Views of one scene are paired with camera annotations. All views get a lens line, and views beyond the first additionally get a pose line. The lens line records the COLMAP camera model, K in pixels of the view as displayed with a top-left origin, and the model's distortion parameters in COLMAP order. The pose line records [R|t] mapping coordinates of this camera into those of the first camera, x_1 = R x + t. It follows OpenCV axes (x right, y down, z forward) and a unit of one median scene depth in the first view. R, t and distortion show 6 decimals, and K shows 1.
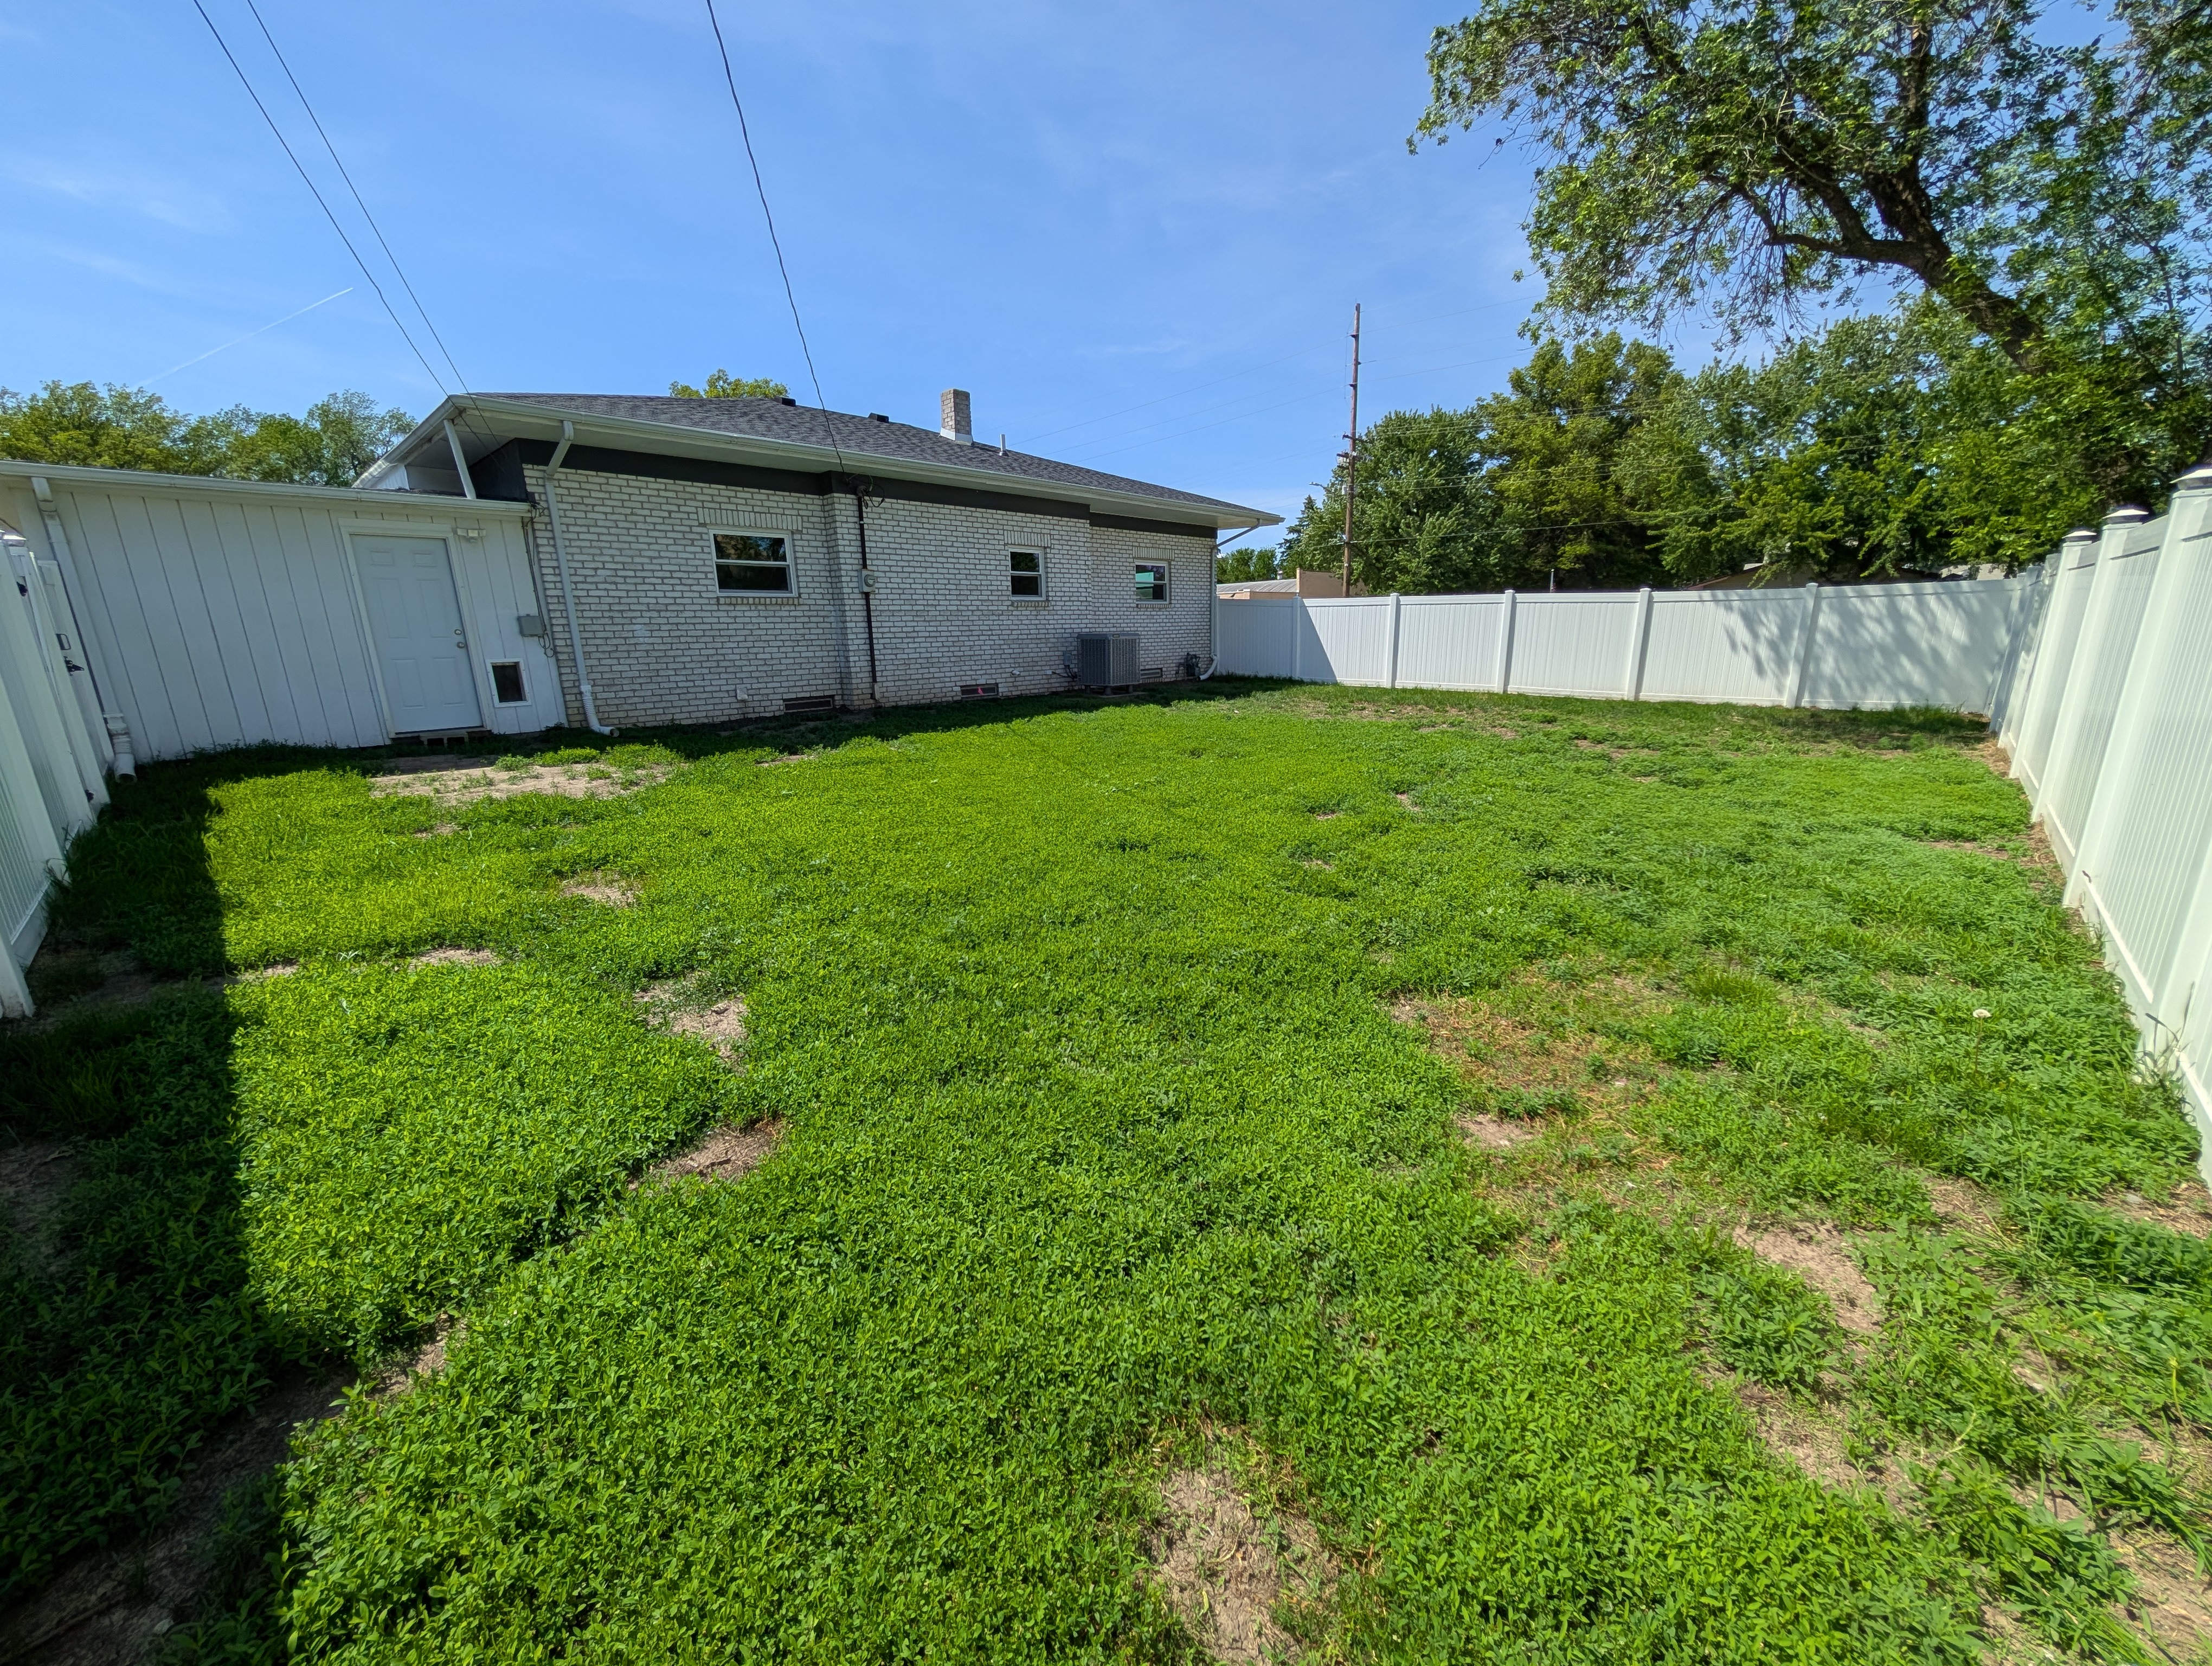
lens RADIAL K [[836.2, 0, 1105.0], [0, 836.2, 839.9], [0, 0, 1]] dist [0.001358, -0.000253]
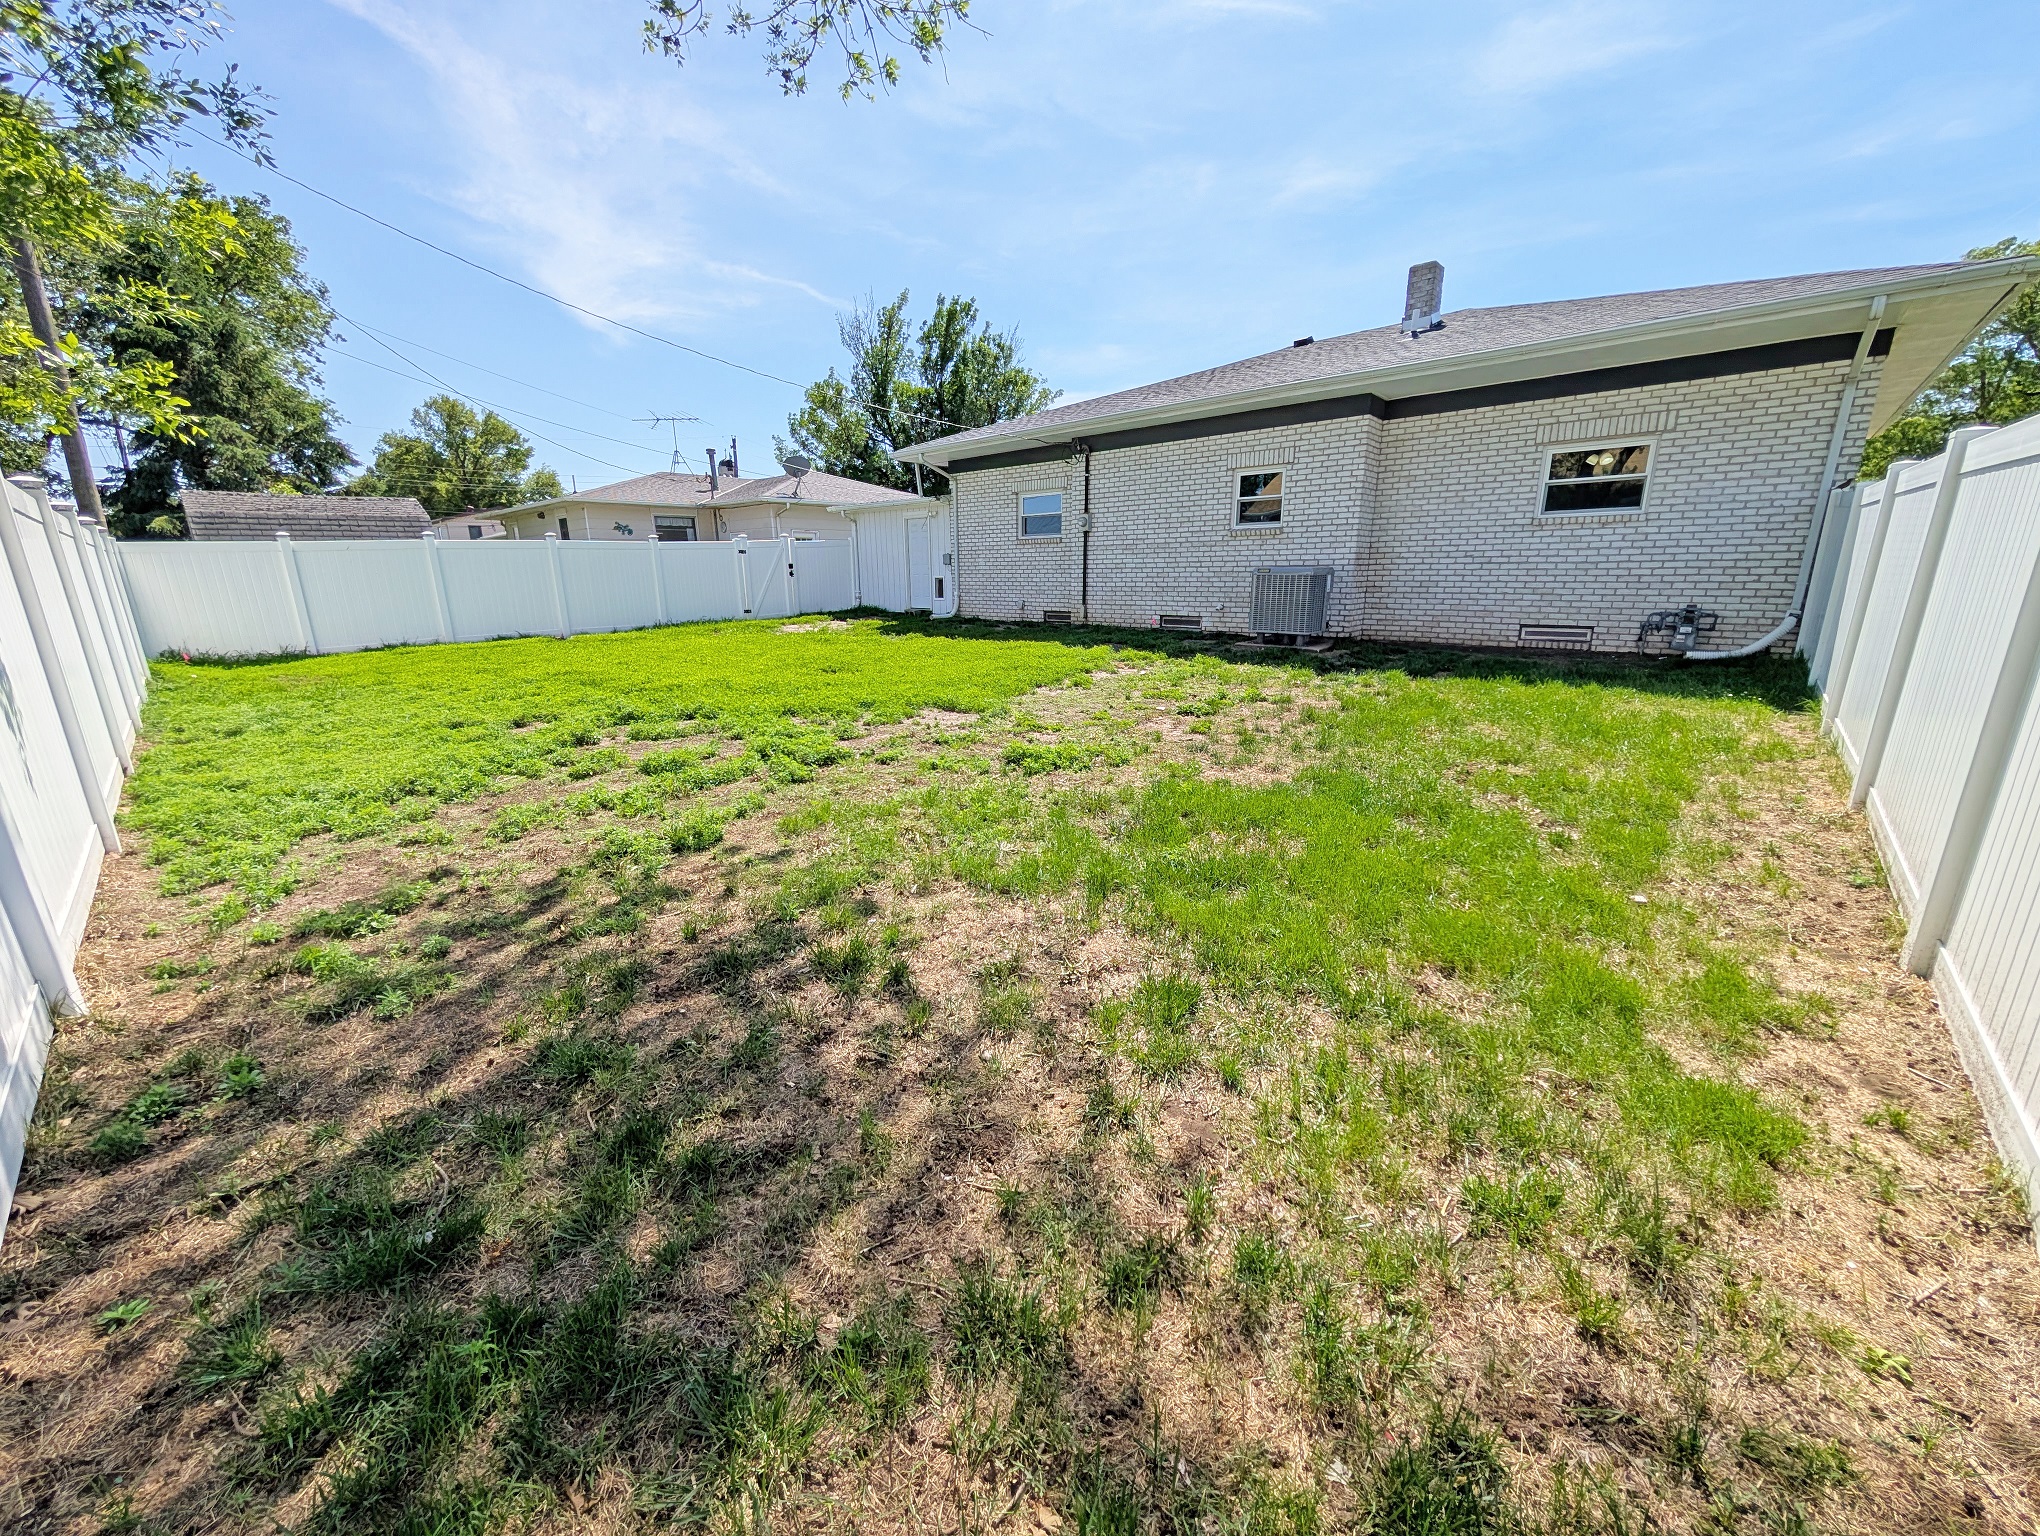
lens RADIAL K [[771.1, 0, 1019.1], [0, 771.1, 774.4], [0, 0, 1]] dist [0.001358, -0.000253]
pose [[-0.001605, 0.272767, -0.962079, 0.807651], [-0.238236, 0.934275, 0.265281, -0.210838], [0.971206, 0.229627, 0.063483, 0.806582]]
